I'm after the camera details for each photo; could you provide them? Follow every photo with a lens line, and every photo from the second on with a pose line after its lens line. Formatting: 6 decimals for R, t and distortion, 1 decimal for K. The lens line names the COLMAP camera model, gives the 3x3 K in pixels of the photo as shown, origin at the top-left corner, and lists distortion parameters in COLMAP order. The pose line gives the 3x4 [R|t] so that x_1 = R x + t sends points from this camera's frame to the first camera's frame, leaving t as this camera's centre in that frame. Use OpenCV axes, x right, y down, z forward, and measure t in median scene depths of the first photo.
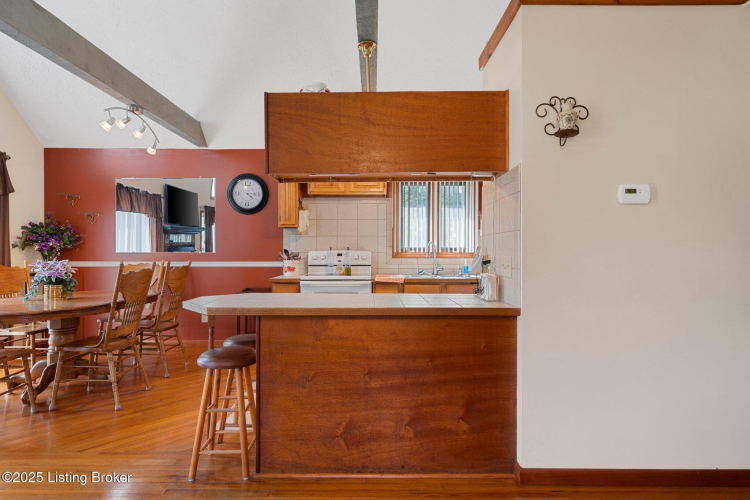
lens RADIAL K [[408.3, 0, 372.5], [0, 408.3, 250.4], [0, 0, 1]] dist [0.008803, -0.000024]
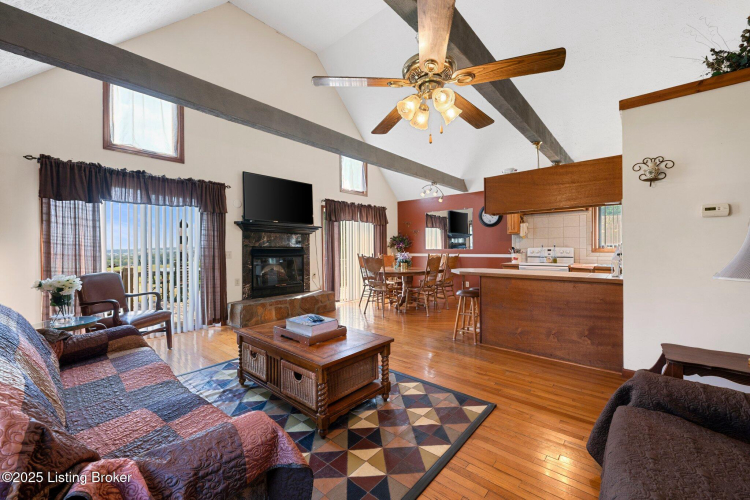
lens RADIAL K [[300.1, 0, 377.4], [0, 300.1, 250.0], [0, 0, 1]] dist [0.002581, 0.000183]
pose [[0.756438, -0.001835, -0.654063, 0.178321], [0.007238, 0.999958, 0.005564, -0.001092], [0.654025, -0.008943, 0.756420, -0.304699]]
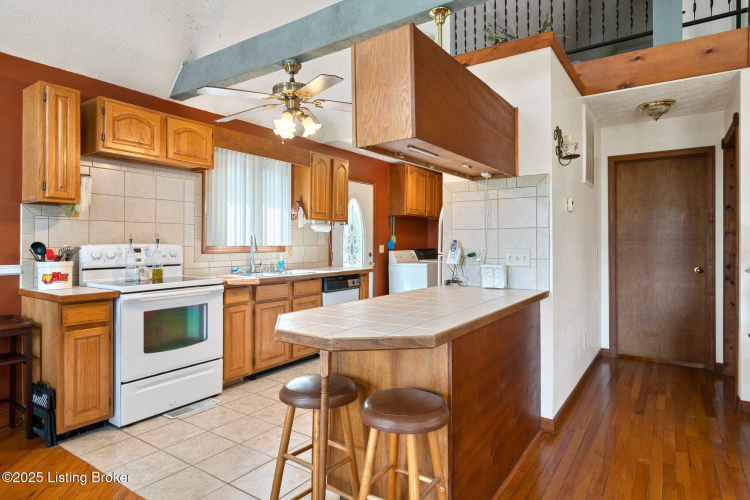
lens RADIAL K [[429.7, 0, 371.4], [0, 429.7, 242.1], [0, 0, 1]] dist [0.001000, 0.000103]
pose [[0.570355, -0.000159, 0.821398, -0.443498], [0.000618, 1.000000, -0.000236, -0.002341], [-0.821398, 0.000642, 0.570355, 0.307614]]
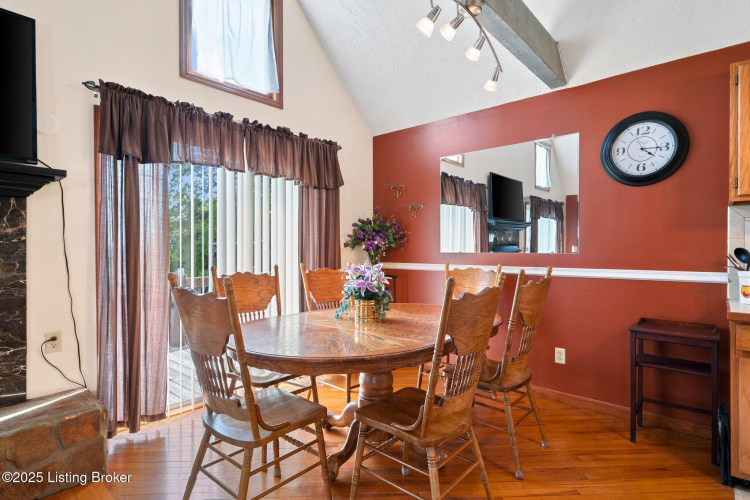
lens RADIAL K [[391.0, 0, 378.5], [0, 391.0, 250.0], [0, 0, 1]] dist [-0.006957, 0.004088]
pose [[0.754777, 0.000649, -0.655982, -0.239474], [-0.000090, 1.000000, 0.000886, -0.000618], [0.655982, -0.000610, 0.754776, 0.380483]]
